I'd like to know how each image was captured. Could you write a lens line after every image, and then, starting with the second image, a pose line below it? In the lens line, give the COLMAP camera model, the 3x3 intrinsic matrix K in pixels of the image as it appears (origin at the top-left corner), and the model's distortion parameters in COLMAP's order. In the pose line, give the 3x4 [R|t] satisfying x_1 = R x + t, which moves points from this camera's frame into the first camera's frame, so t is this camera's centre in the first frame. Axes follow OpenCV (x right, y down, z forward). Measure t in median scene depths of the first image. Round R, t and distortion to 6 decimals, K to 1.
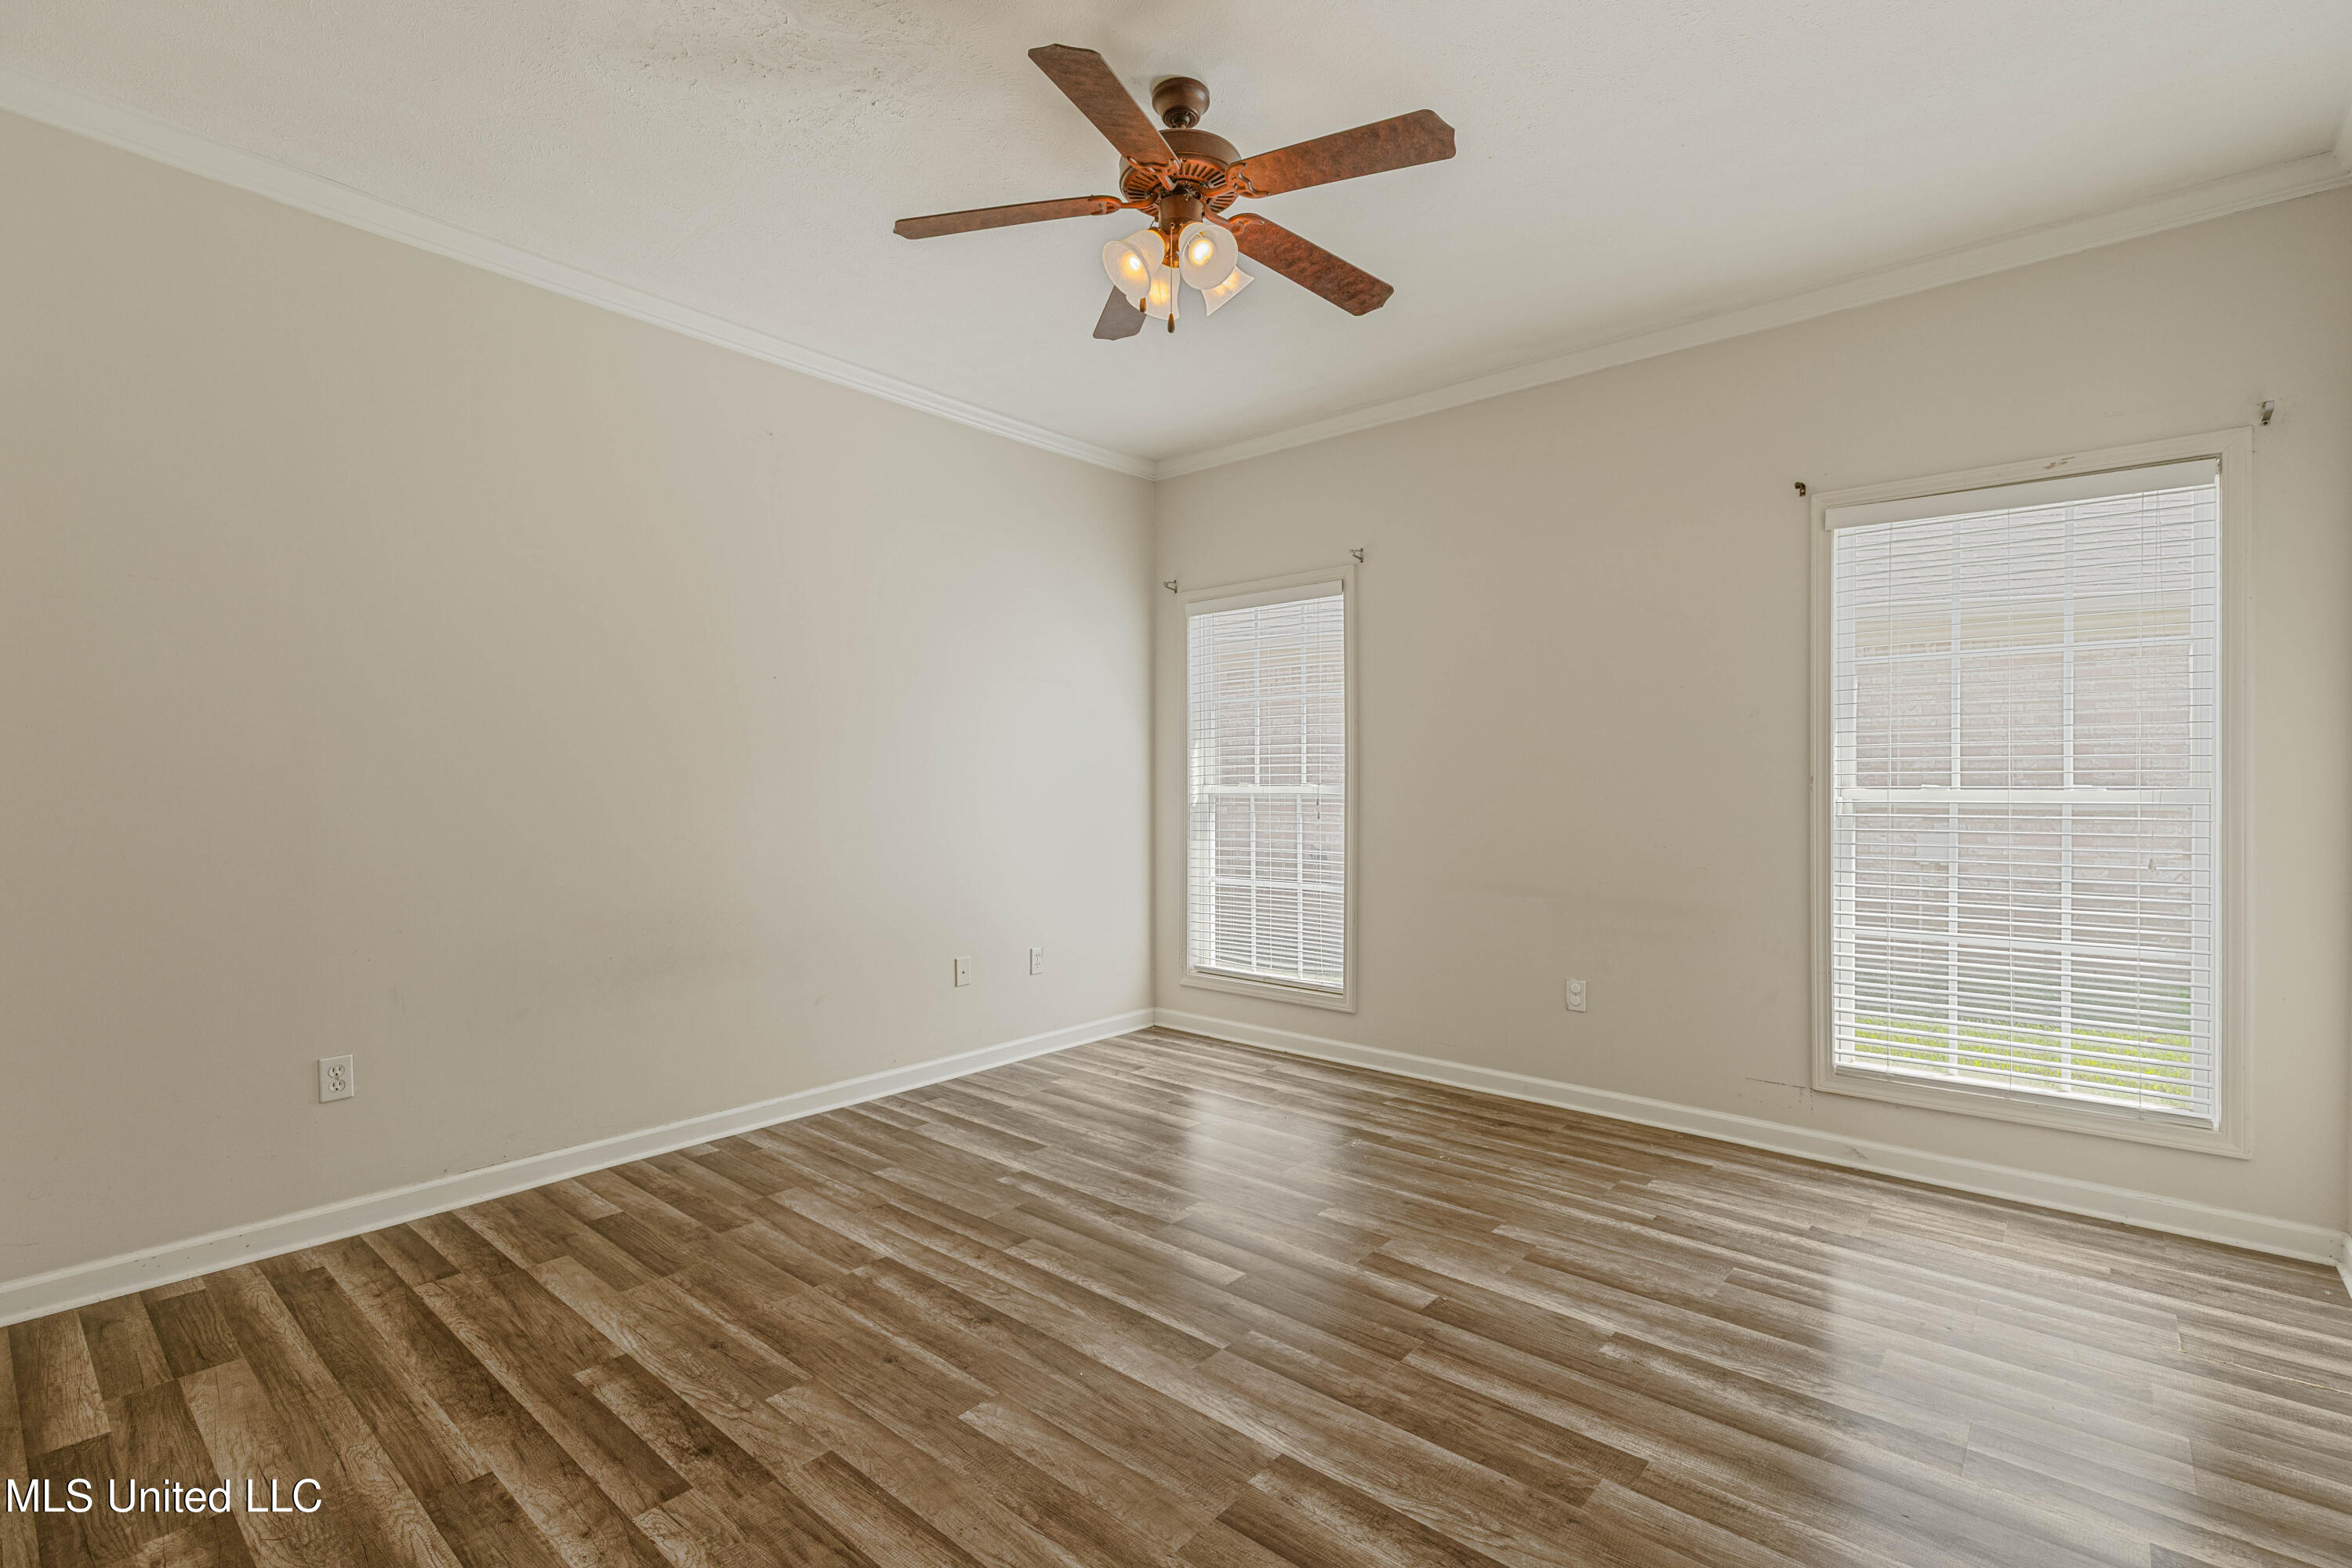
lens RADIAL K [[1066.9, 0, 1176.0], [0, 1066.9, 791.1], [0, 0, 1]] dist [0.008908, -0.000815]
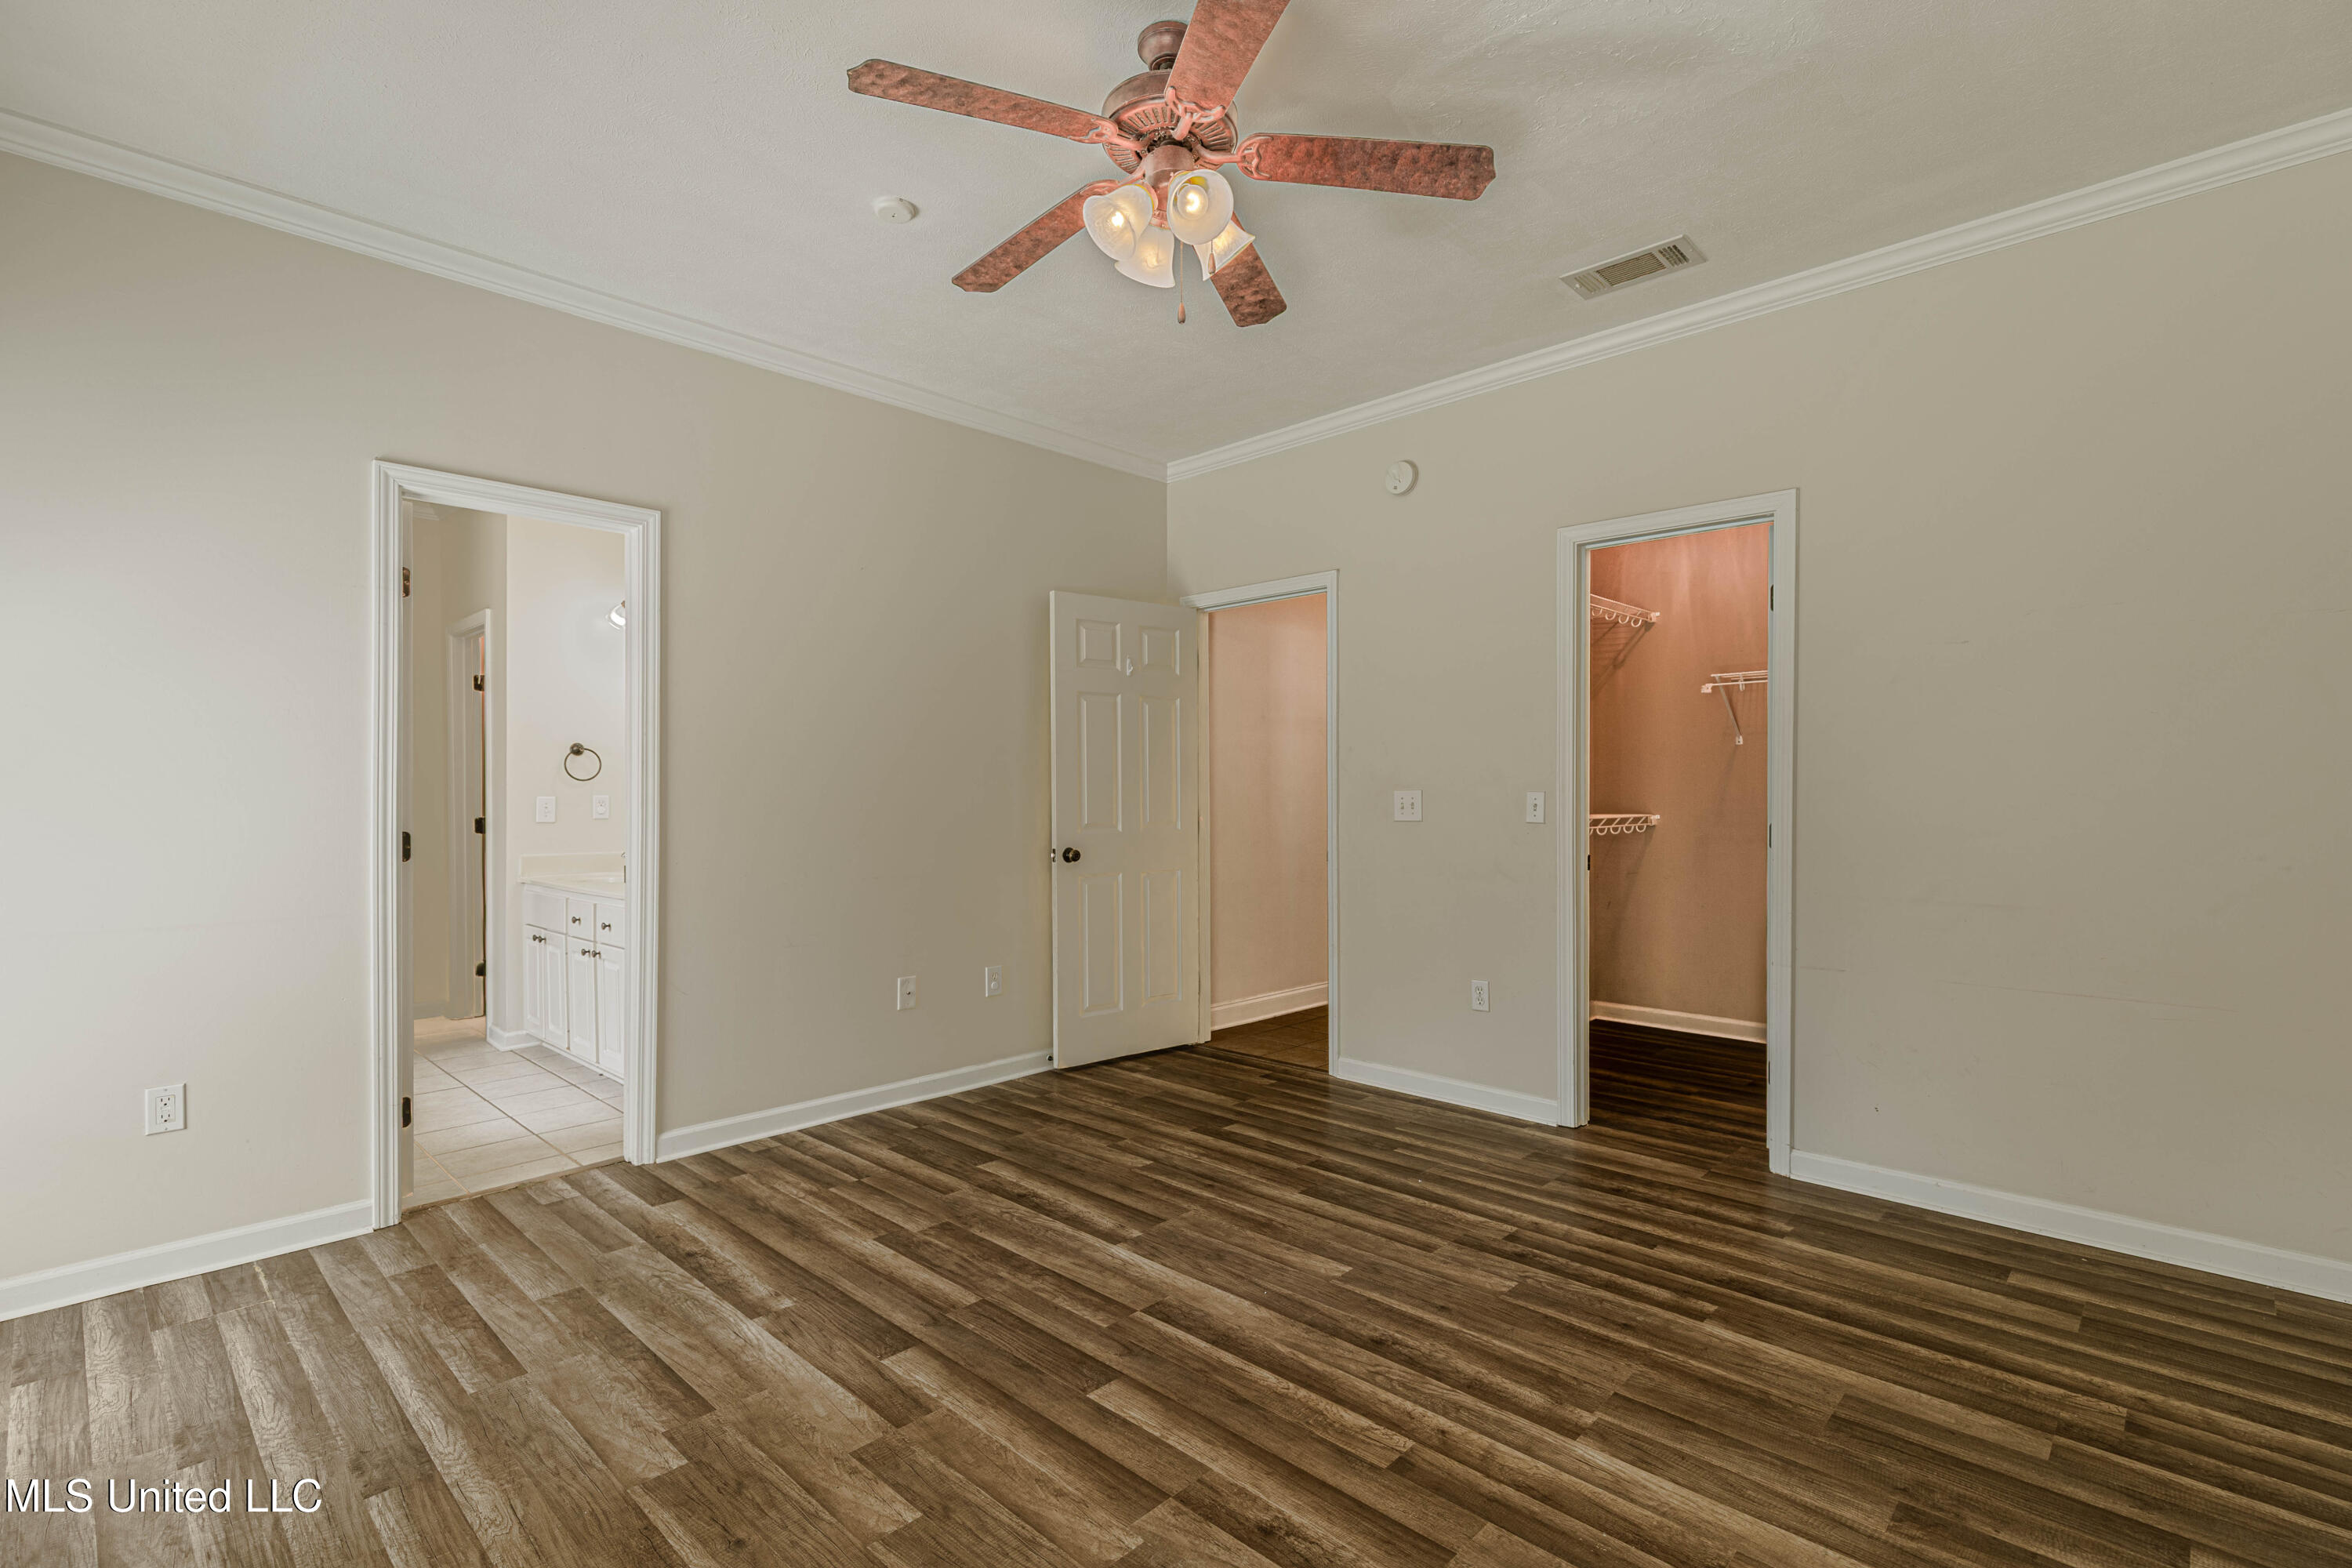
lens RADIAL K [[1066.9, 0, 1176.0], [0, 1066.9, 791.1], [0, 0, 1]] dist [0.008908, -0.000815]
pose [[-0.998678, 0.003315, 0.051293, -0.048367], [0.003511, 0.999987, 0.003728, -0.003074], [-0.051280, 0.003904, -0.998677, 1.967255]]
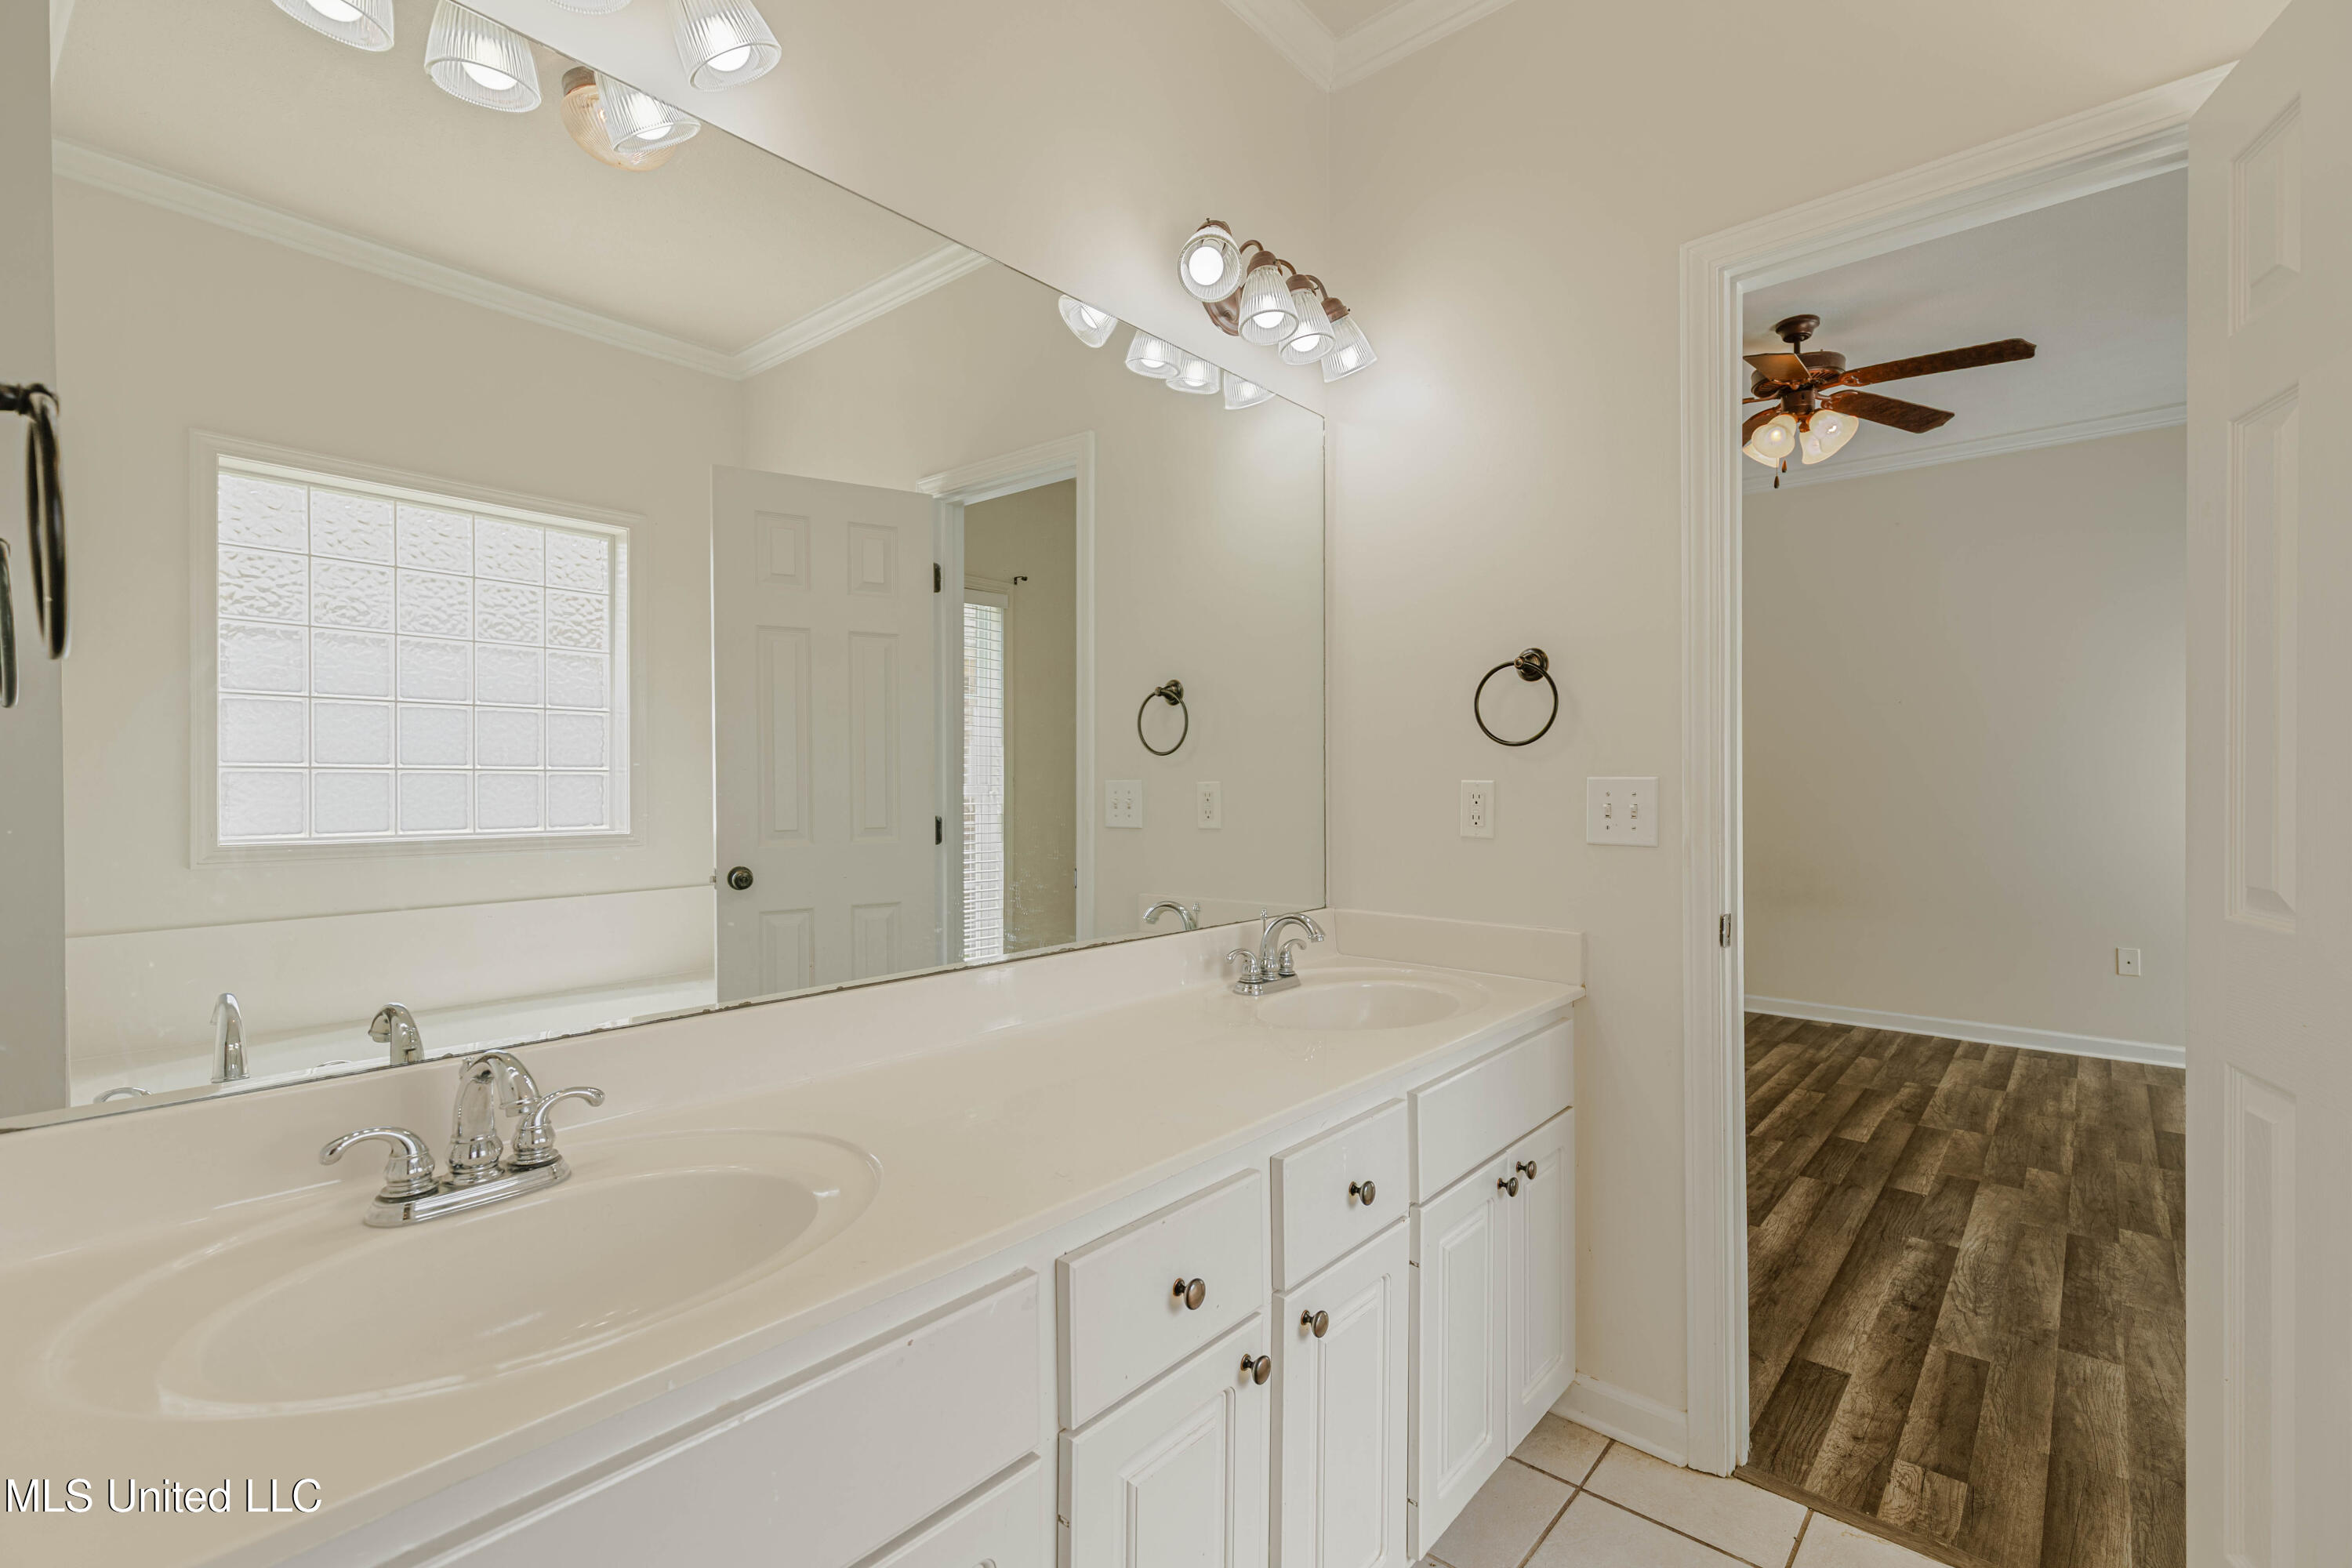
lens RADIAL K [[1066.9, 0, 1176.0], [0, 1066.9, 791.1], [0, 0, 1]] dist [0.008908, -0.000815]
pose [[-0.002306, 0.007859, -0.999966, 1.551554], [-0.008300, 0.999935, 0.007878, 0.005933], [0.999963, 0.008318, -0.002241, 0.142928]]
